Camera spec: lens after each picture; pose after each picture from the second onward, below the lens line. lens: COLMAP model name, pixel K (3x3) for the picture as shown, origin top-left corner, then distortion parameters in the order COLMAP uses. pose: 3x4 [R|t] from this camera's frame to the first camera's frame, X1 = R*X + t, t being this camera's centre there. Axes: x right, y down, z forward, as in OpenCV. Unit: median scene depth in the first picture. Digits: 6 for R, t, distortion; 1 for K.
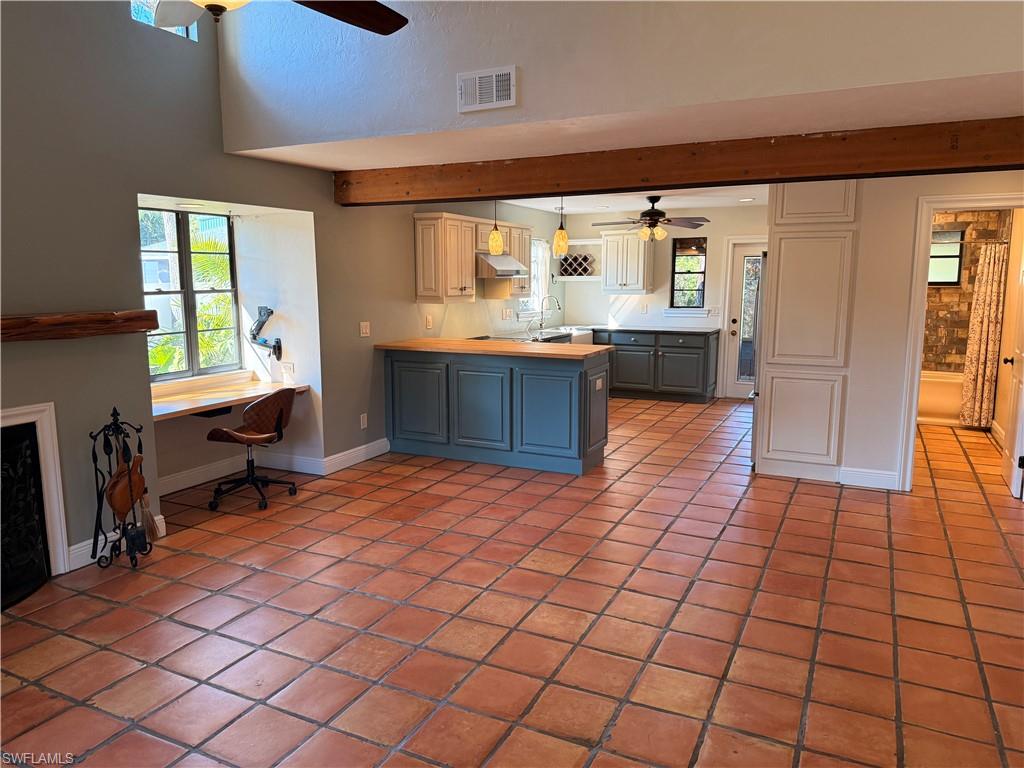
lens RADIAL K [[716.2, 0, 504.5], [0, 716.2, 383.0], [0, 0, 1]] dist [0.056204, -0.068668]
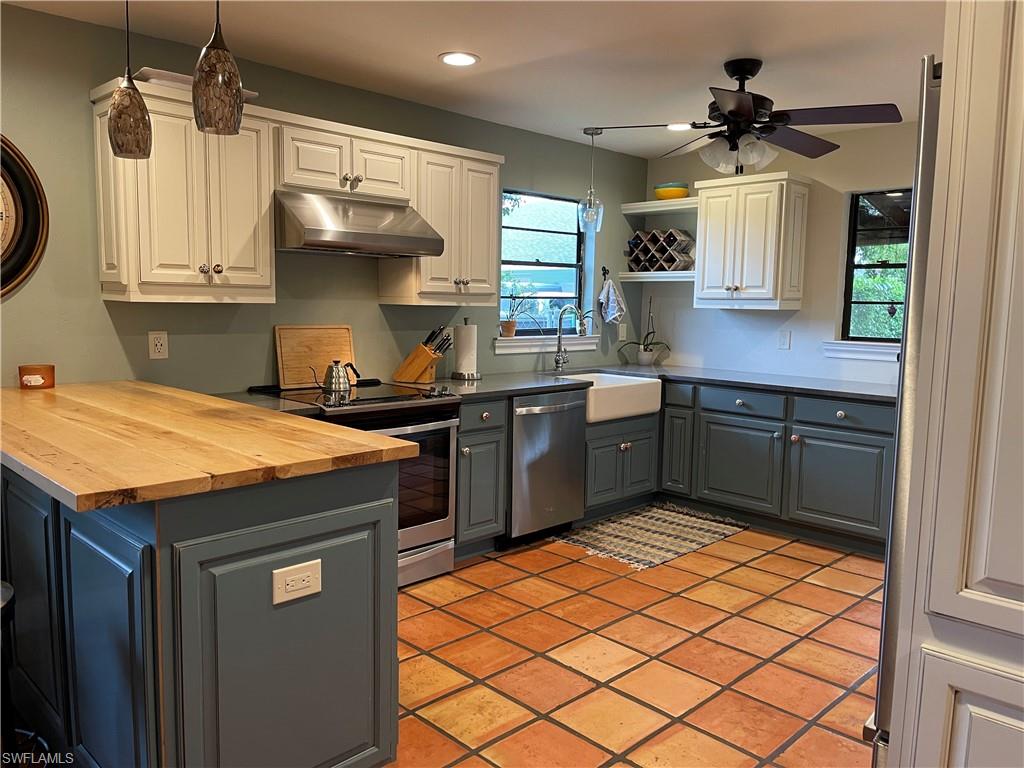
lens RADIAL K [[781.3, 0, 509.7], [0, 781.3, 384.4], [0, 0, 1]] dist [0.025916, -0.015095]
pose [[0.947089, 0.057289, -0.315818, 0.314712], [-0.070206, 0.997091, -0.029667, -0.074248], [0.313199, 0.050270, 0.948356, 0.738049]]
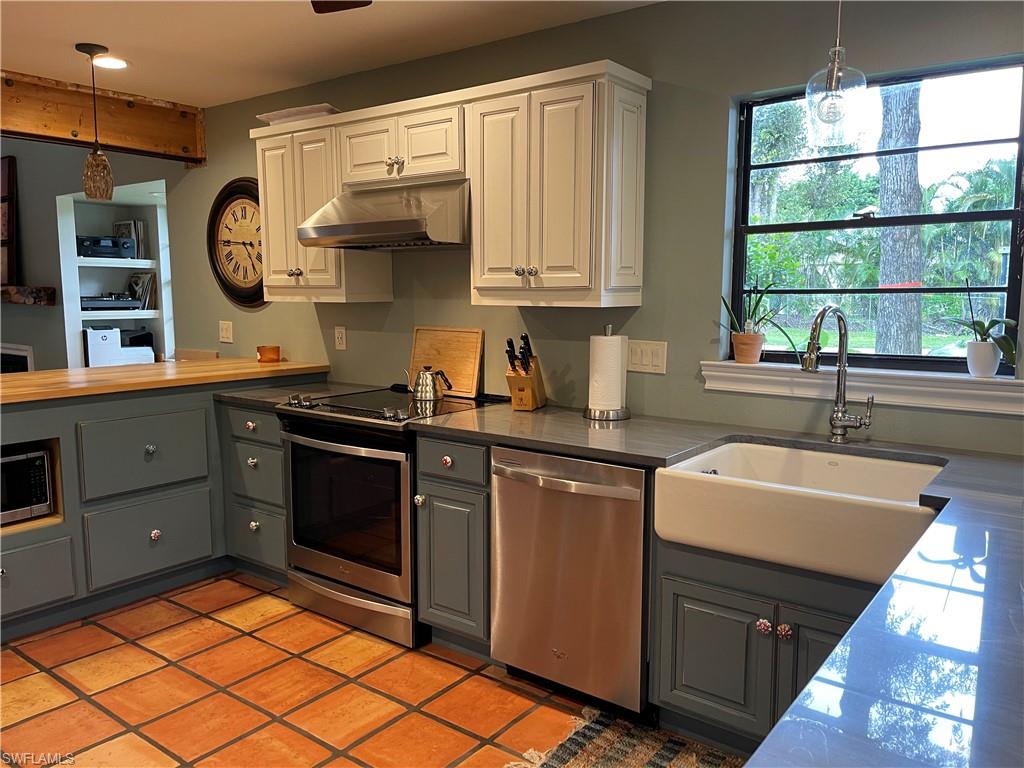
lens RADIAL K [[781.3, 0, 520.8], [0, 781.3, 384.8], [0, 0, 1]] dist [0.025916, -0.015095]
pose [[-0.182256, 0.118075, -0.976136, 0.539723], [-0.147028, 0.978329, 0.145792, -0.189495], [0.972196, 0.170090, -0.160946, 1.501022]]
